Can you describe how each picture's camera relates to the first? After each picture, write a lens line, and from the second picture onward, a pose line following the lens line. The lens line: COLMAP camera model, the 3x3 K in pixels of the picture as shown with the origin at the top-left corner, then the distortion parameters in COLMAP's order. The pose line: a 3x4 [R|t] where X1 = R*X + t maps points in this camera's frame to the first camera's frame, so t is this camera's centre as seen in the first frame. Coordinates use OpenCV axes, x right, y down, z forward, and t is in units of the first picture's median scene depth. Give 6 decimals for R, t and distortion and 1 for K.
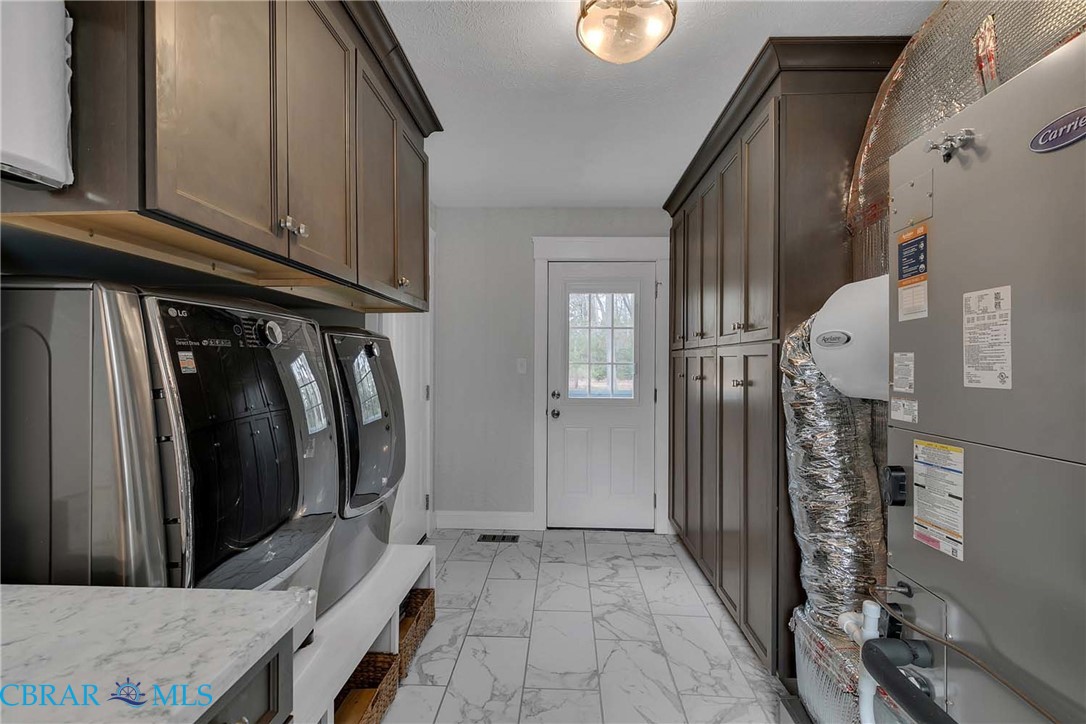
lens RADIAL K [[495.6, 0, 550.7], [0, 495.6, 362.7], [0, 0, 1]] dist [0.007537, -0.001539]
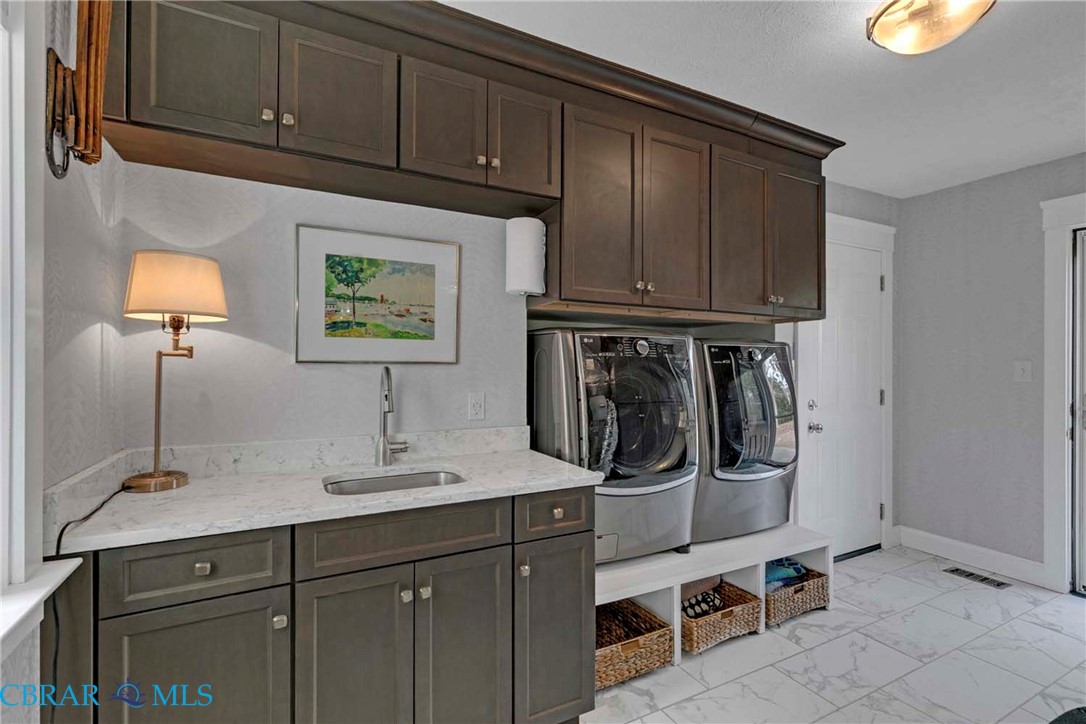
lens RADIAL K [[495.6, 0, 539.6], [0, 495.6, 355.3], [0, 0, 1]] dist [0.007537, -0.001539]
pose [[0.500730, -0.013939, -0.865491, 0.718246], [-0.004333, 0.999817, -0.018610, 0.000876], [0.865593, 0.013069, 0.500578, -0.162422]]
